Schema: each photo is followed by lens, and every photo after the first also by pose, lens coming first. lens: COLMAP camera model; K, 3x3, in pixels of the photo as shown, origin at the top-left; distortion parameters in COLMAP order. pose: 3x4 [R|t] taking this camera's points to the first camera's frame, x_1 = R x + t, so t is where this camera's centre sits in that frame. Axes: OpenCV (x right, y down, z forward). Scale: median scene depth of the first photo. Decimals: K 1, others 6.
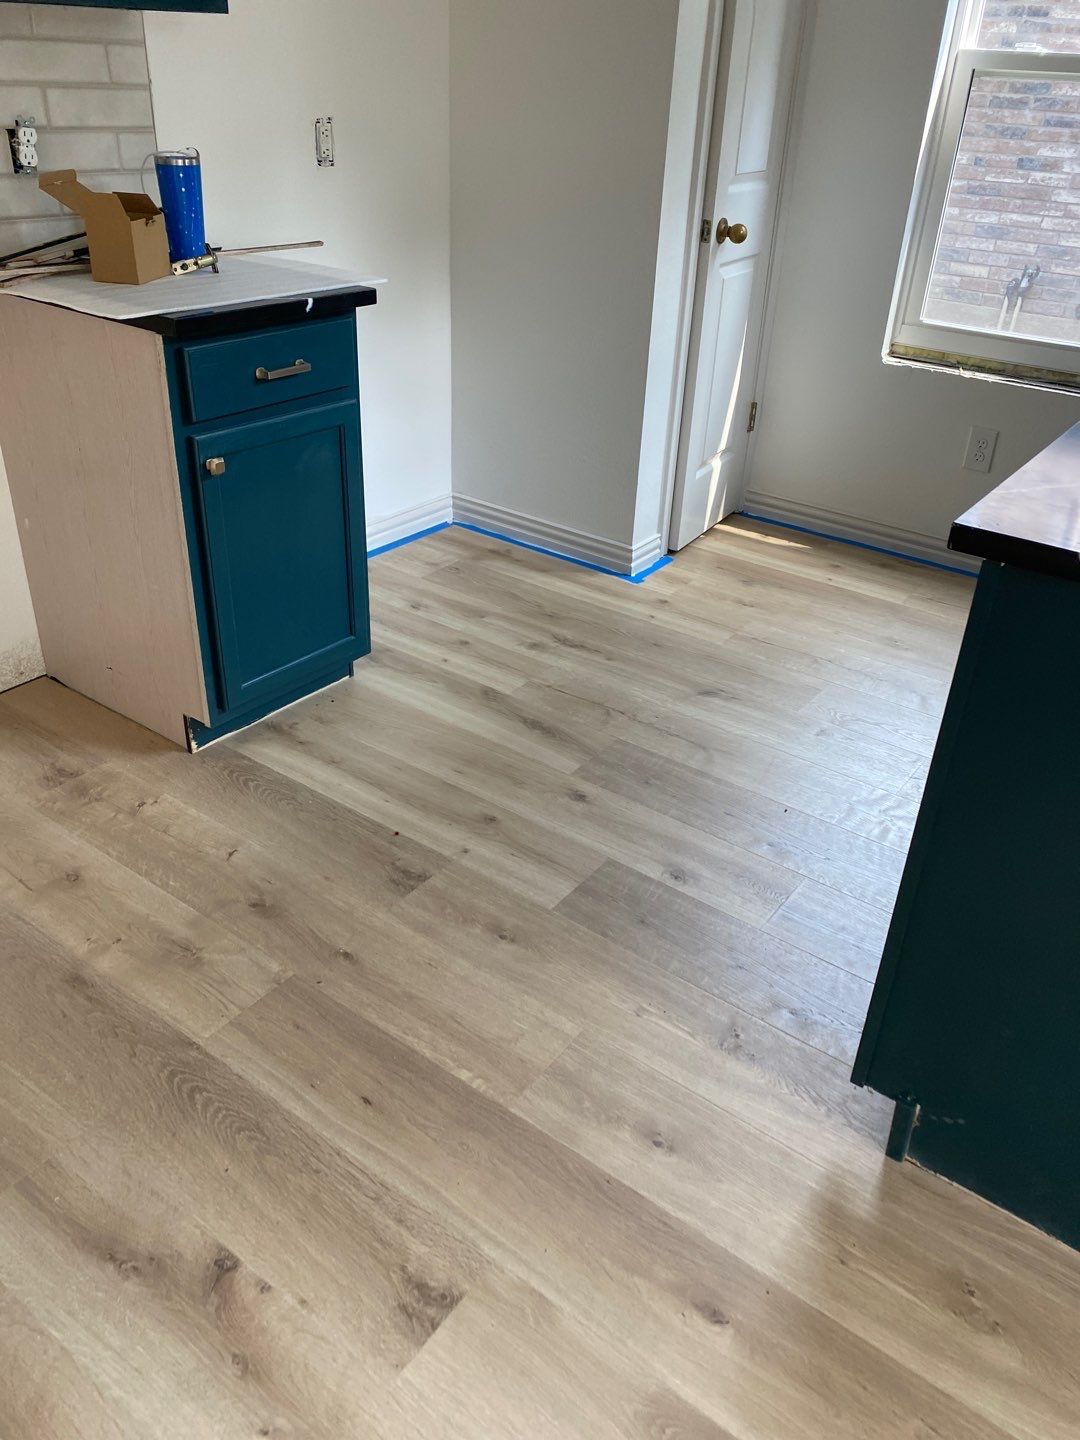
lens RADIAL K [[1108.3, 0, 540.0], [0, 1108.3, 720.5], [0, 0, 1]] dist [-0.000365, -0.008119]
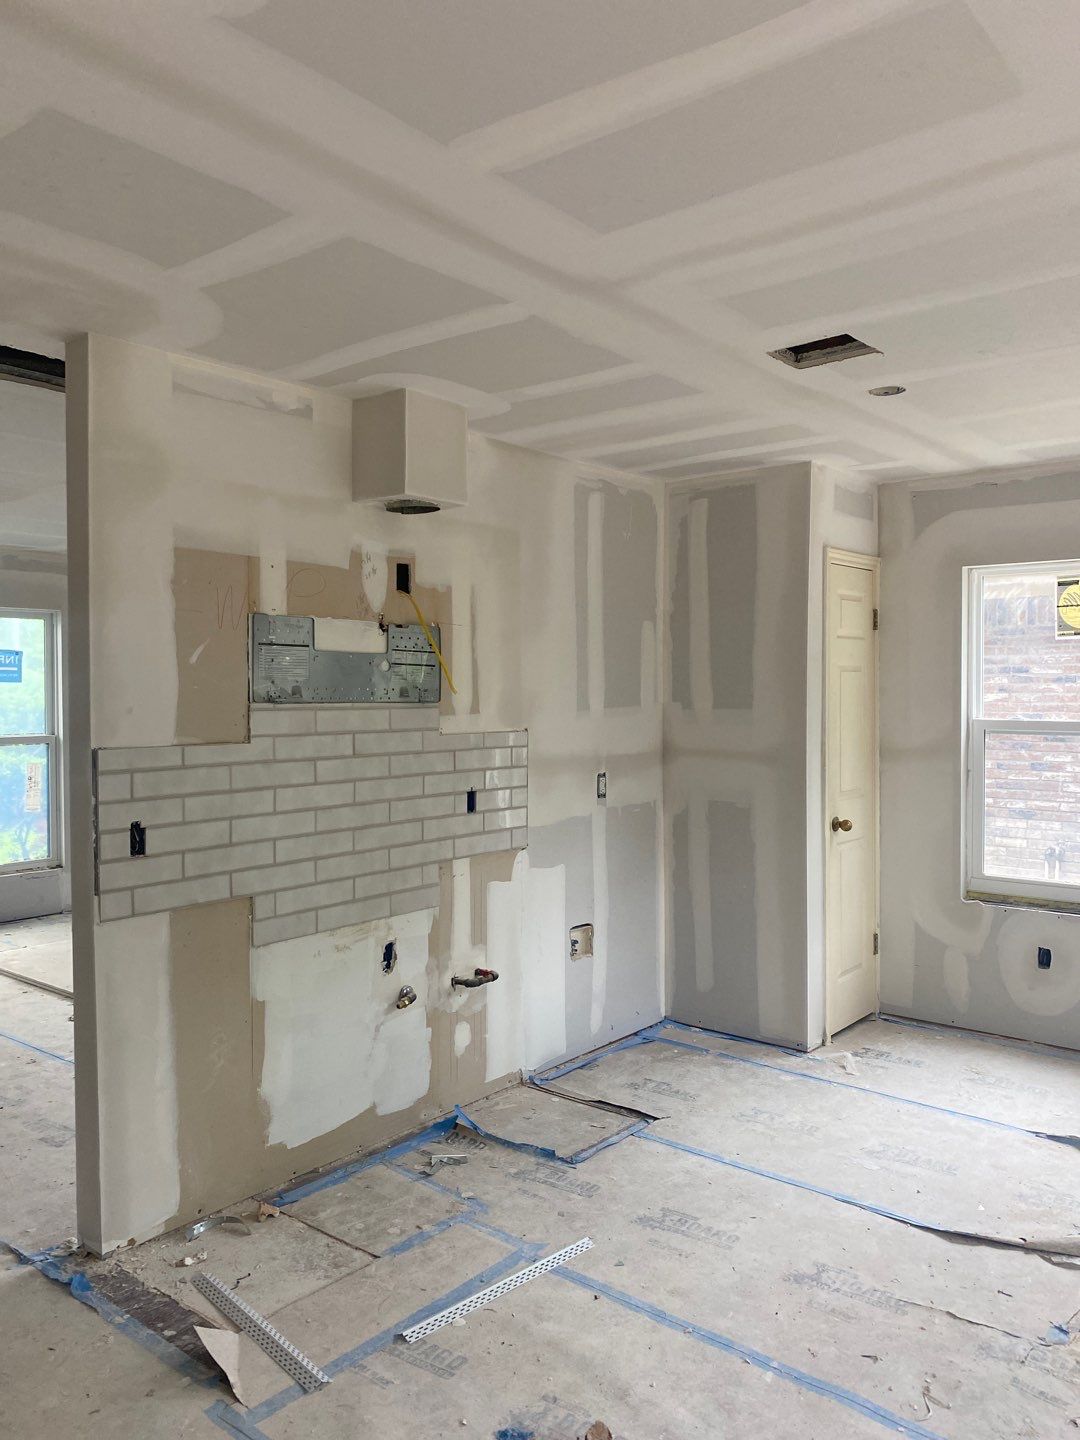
lens RADIAL K [[1108.3, 0, 539.2], [0, 1108.3, 720.0], [0, 0, 1]] dist [-0.000365, -0.008119]
pose [[0.997574, -0.043613, -0.054265, -0.083096], [0.011411, 0.871346, -0.490537, 0.094417], [0.068677, 0.488727, 0.869729, -0.227100]]
